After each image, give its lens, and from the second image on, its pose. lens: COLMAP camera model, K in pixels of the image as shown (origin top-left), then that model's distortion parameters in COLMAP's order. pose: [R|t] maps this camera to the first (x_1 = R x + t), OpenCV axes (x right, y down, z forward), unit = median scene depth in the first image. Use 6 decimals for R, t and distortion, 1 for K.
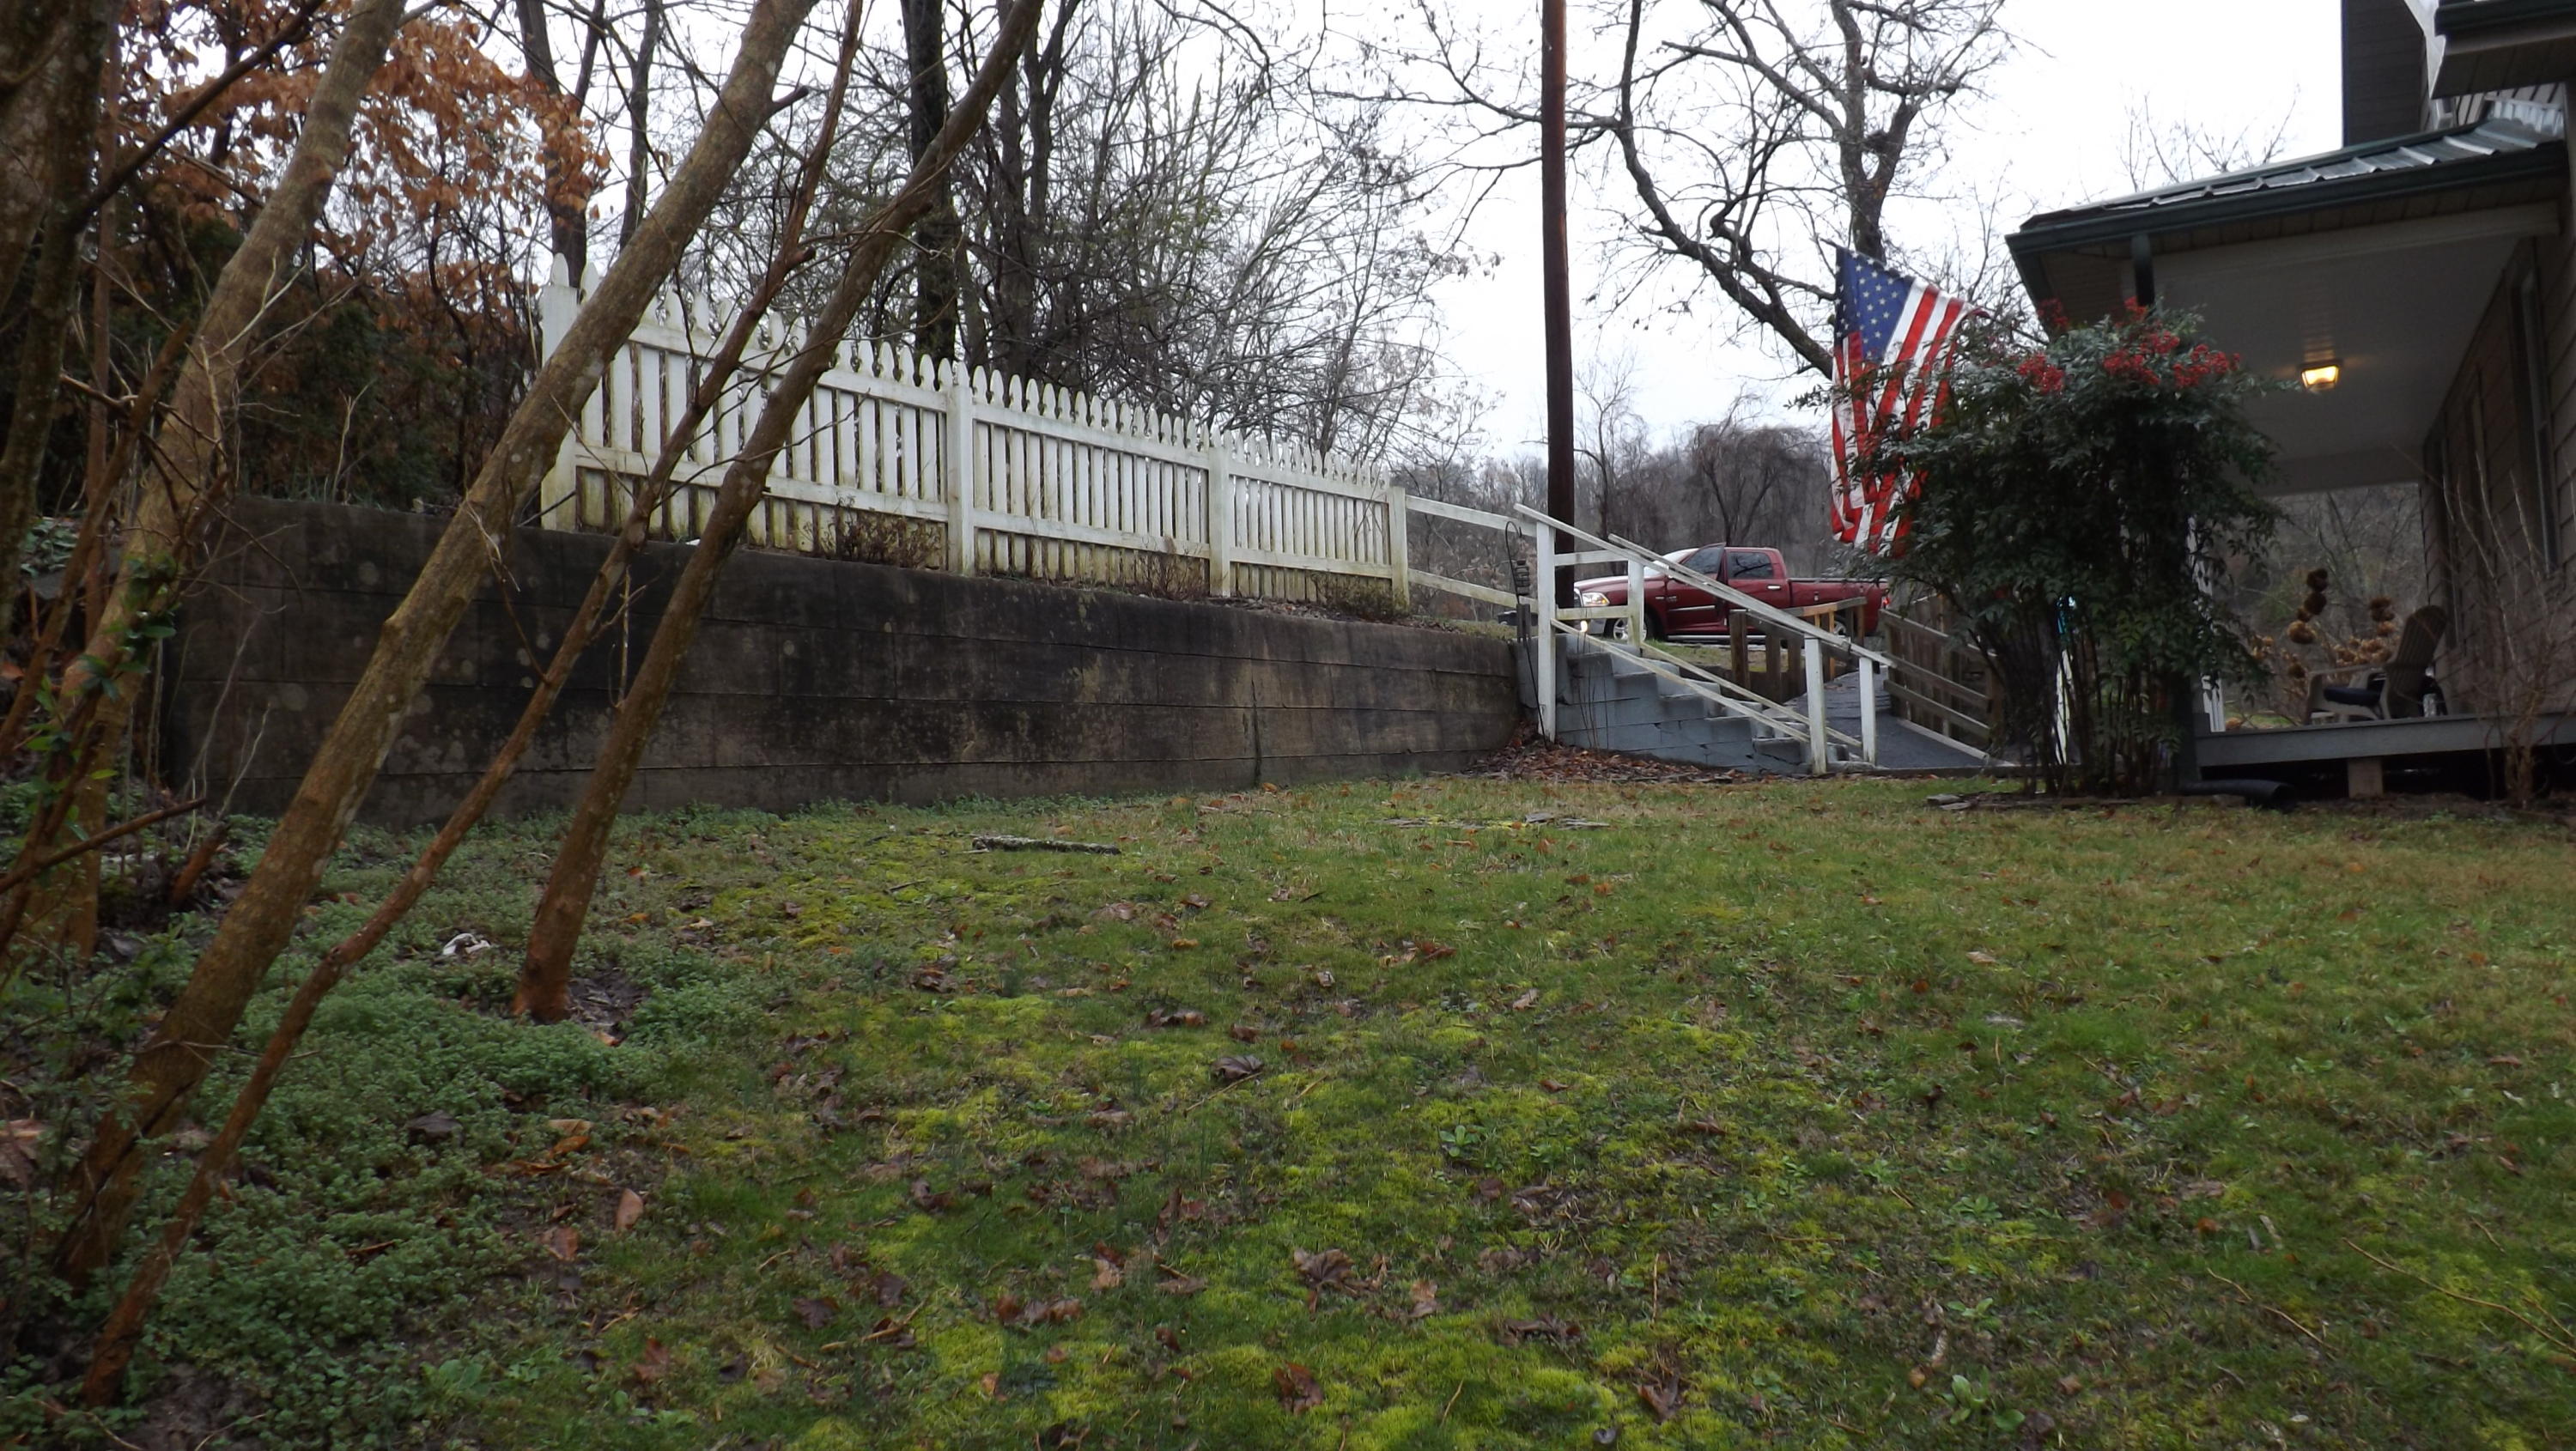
lens RADIAL K [[1893.9, 0, 1287.6], [0, 1893.9, 714.8], [0, 0, 1]] dist [-0.063626, 0.016435]
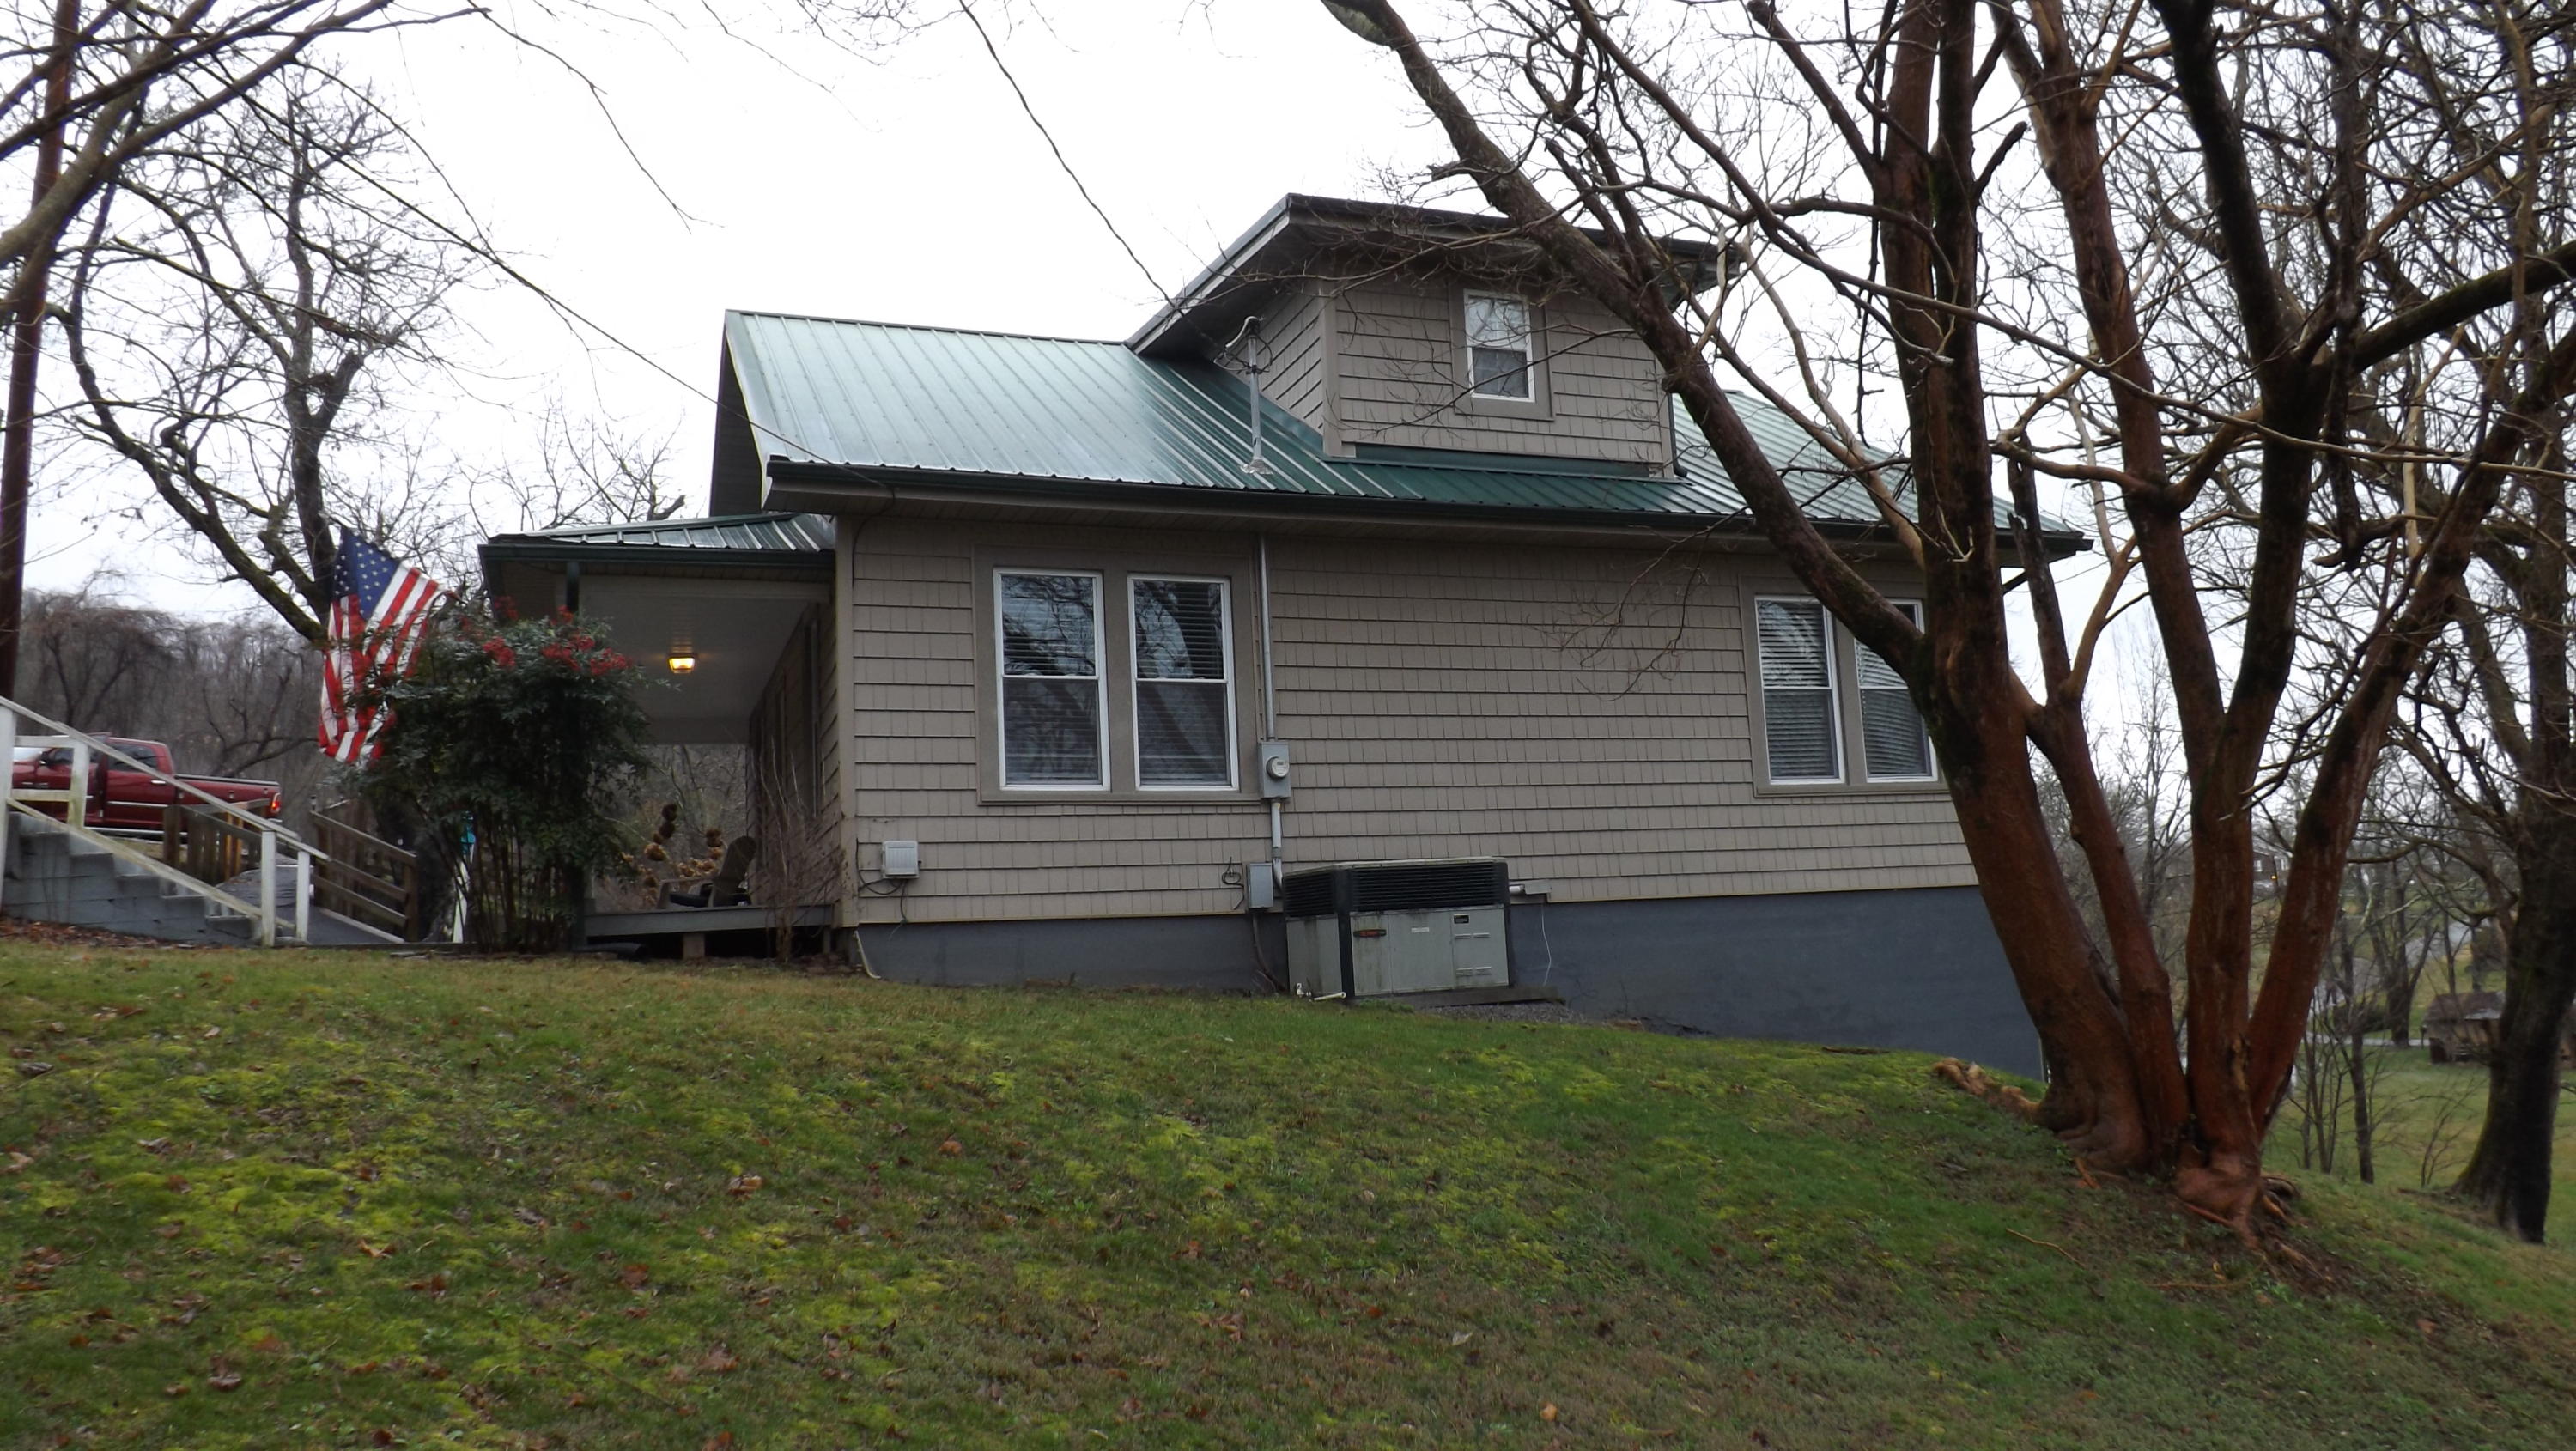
lens RADIAL K [[1893.9, 0, 1280.7], [0, 1893.9, 736.0], [0, 0, 1]] dist [-0.063626, 0.016435]
pose [[0.679554, 0.099544, 0.726840, -0.184260], [-0.022457, 0.993110, -0.115015, 0.025745], [-0.733281, 0.061836, 0.677108, -0.325683]]
